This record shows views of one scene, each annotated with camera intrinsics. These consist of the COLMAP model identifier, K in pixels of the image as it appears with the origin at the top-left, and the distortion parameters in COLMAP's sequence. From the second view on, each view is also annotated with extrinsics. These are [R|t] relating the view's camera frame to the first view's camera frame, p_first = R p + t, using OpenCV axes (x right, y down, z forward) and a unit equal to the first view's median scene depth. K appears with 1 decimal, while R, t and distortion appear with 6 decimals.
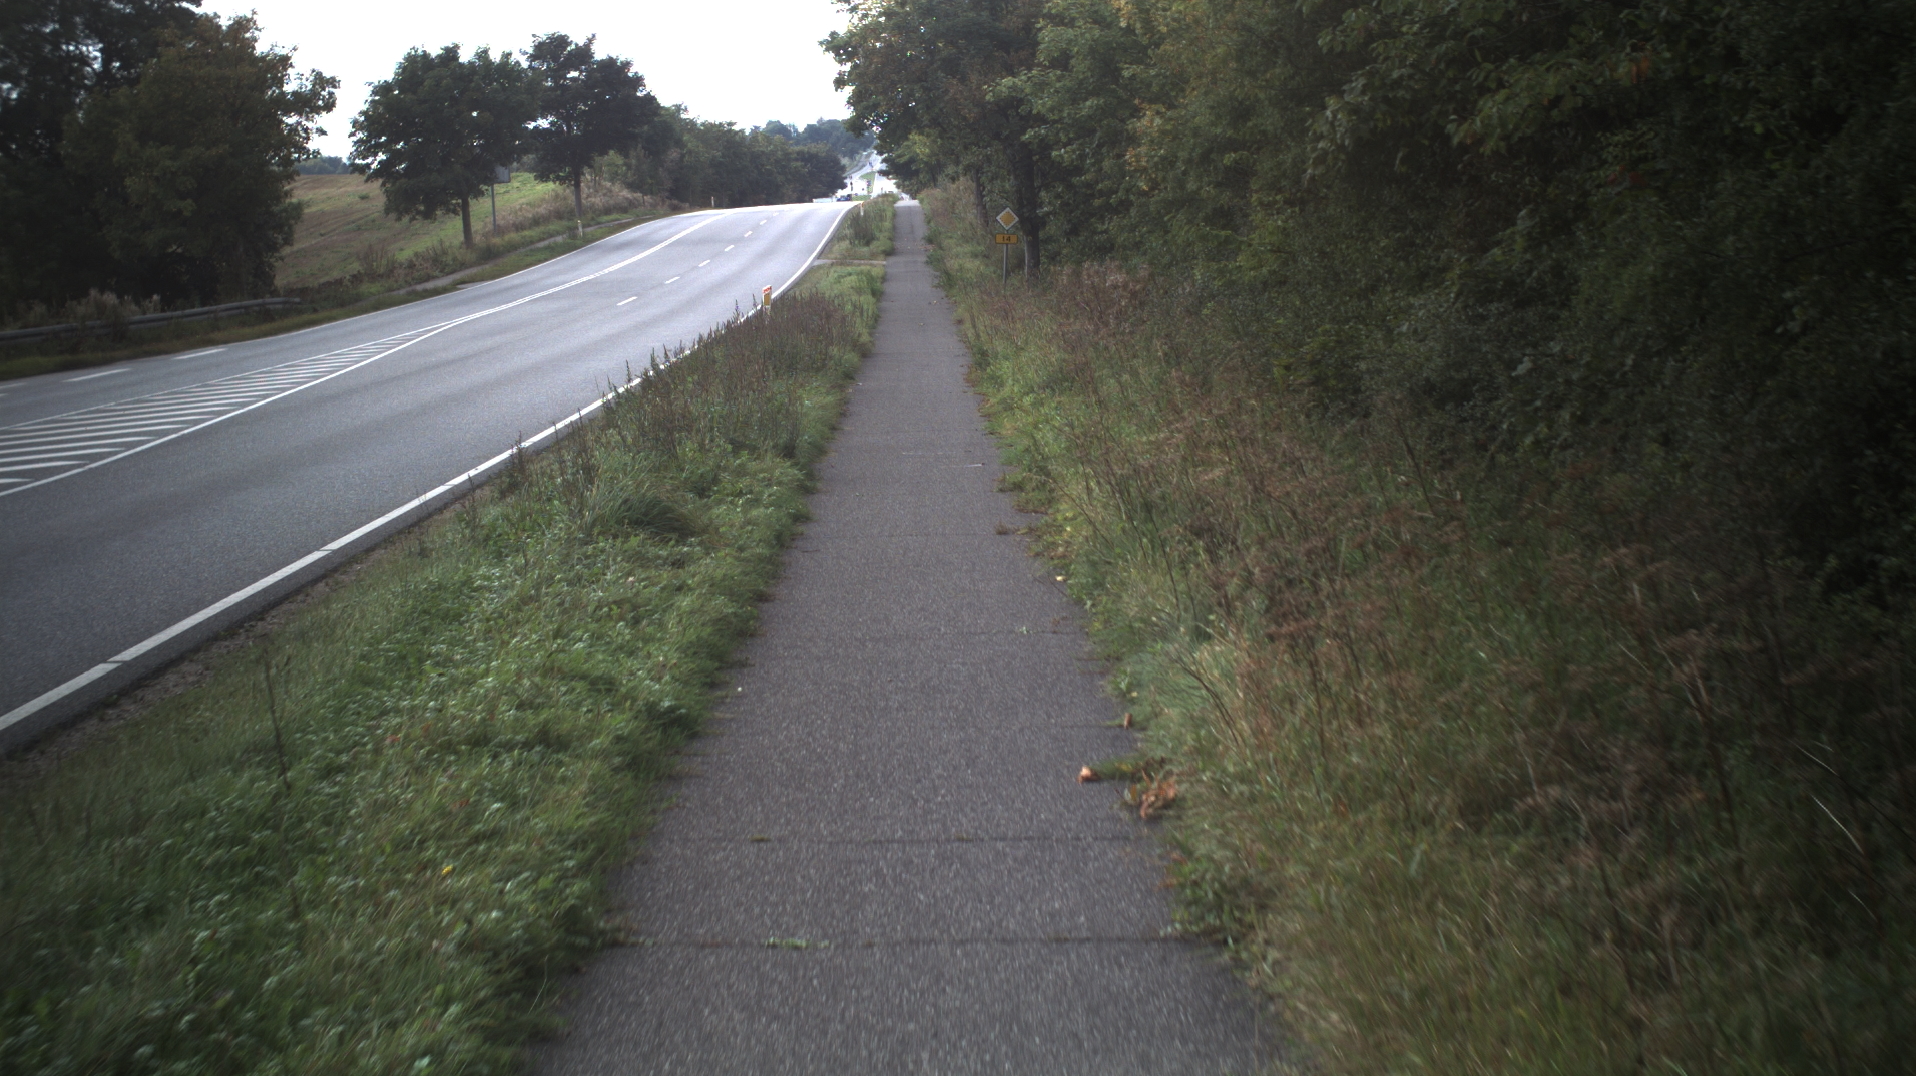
lens RADIAL K [[1524.6, 0, 958.0], [0, 1524.6, 538.0], [0, 0, 1]] dist [-0.001649, -0.008740]
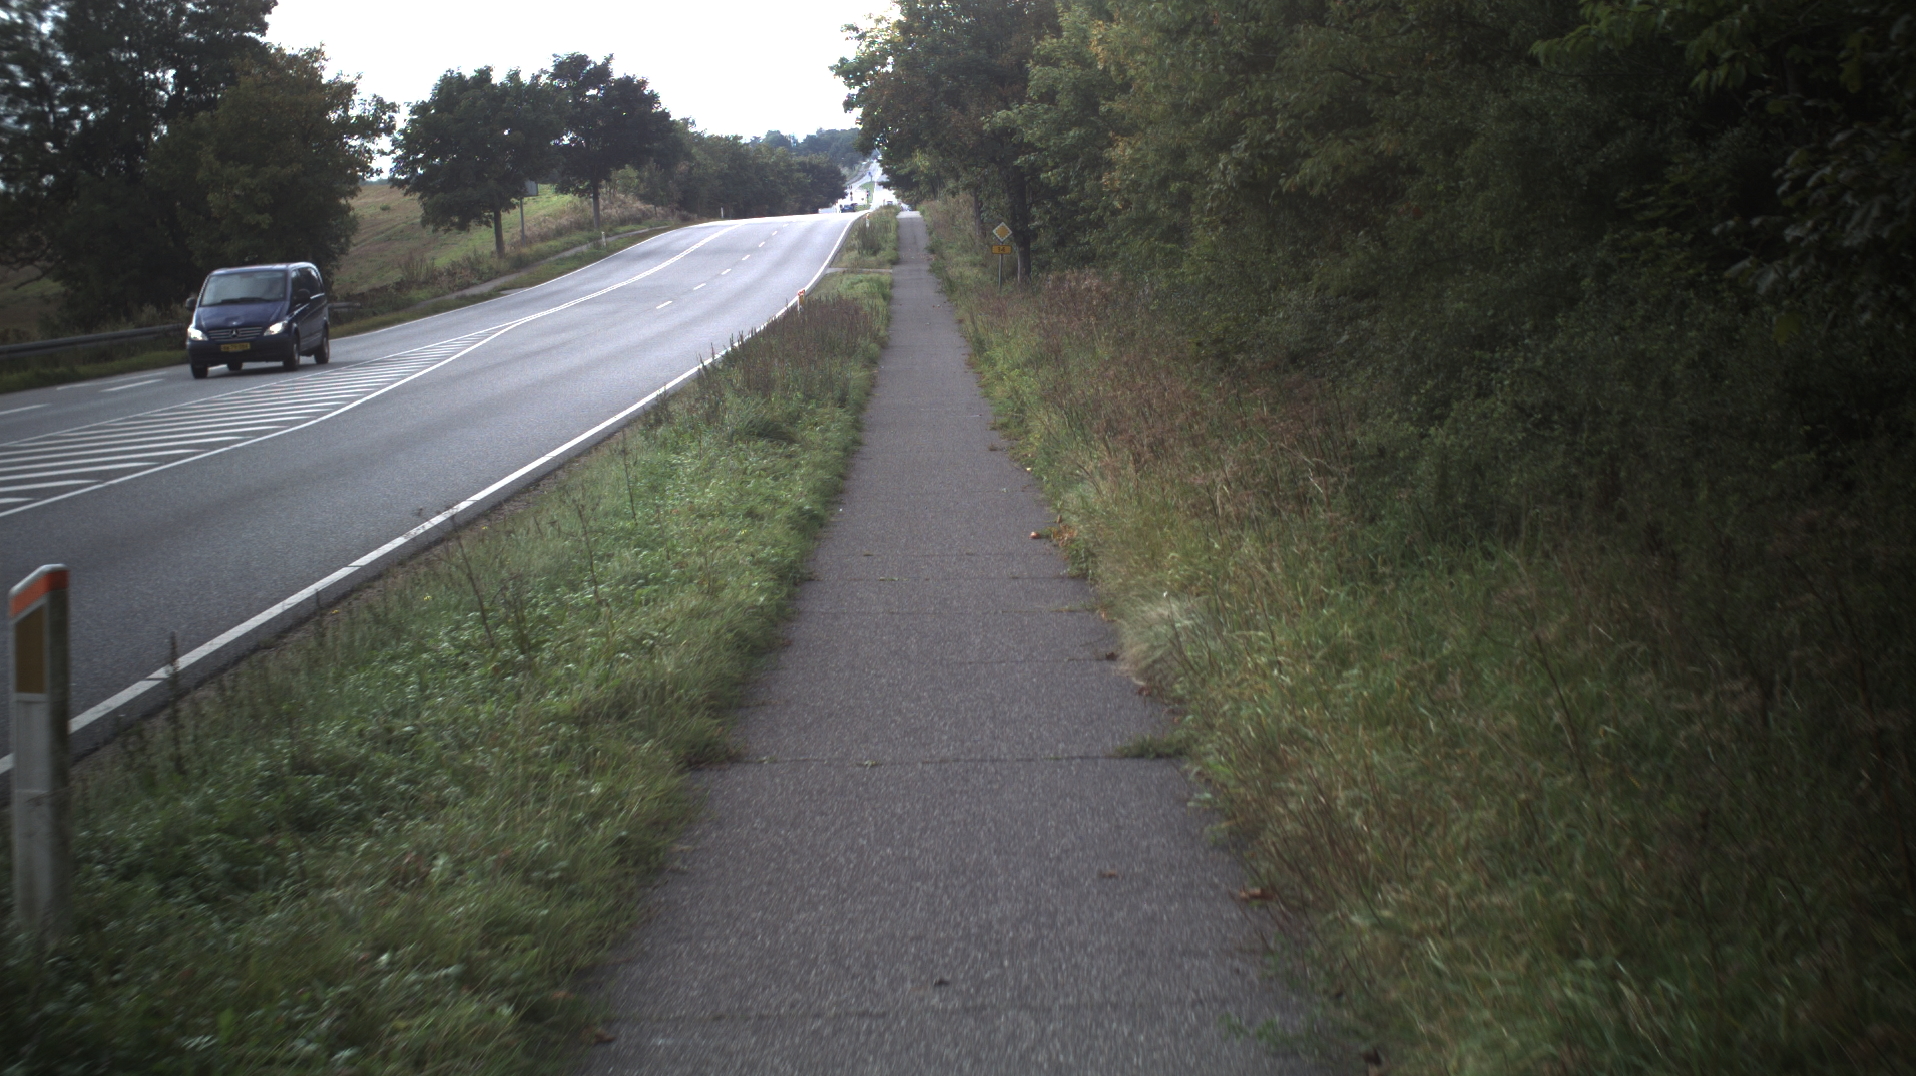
lens RADIAL K [[1524.6, 0, 958.0], [0, 1524.6, 538.0], [0, 0, 1]] dist [-0.001649, -0.008740]
pose [[0.999999, 0.000075, 0.001087, -0.001266], [-0.000069, 0.999984, -0.005634, 0.017071], [-0.001088, 0.005634, 0.999984, -0.091630]]
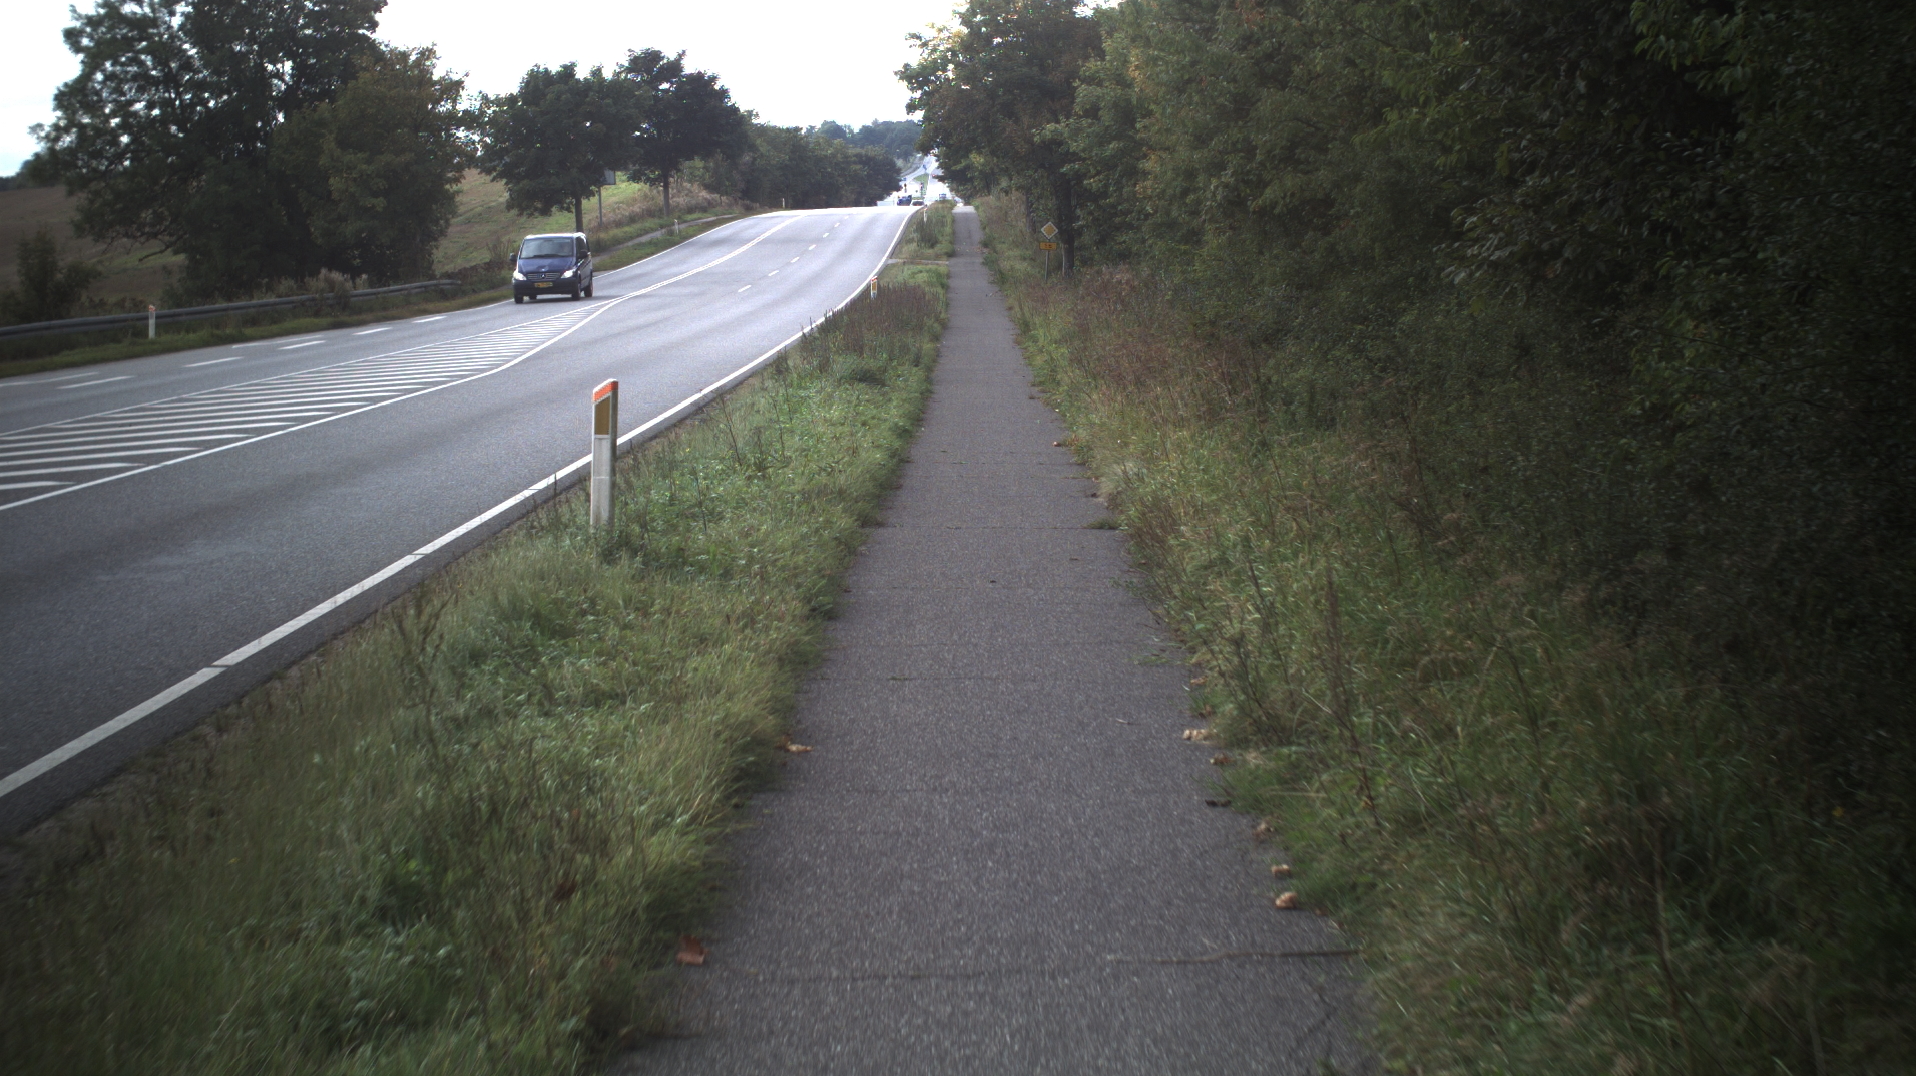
lens RADIAL K [[1522.6, 0, 1002.1], [0, 1522.6, 535.2], [0, 0, 1]] dist [-0.005195, -0.002179]
pose [[0.999724, 0.023487, 0.000536, -0.001163], [-0.023485, 0.999719, -0.003107, 0.033895], [-0.000608, 0.003094, 0.999995, -0.183148]]
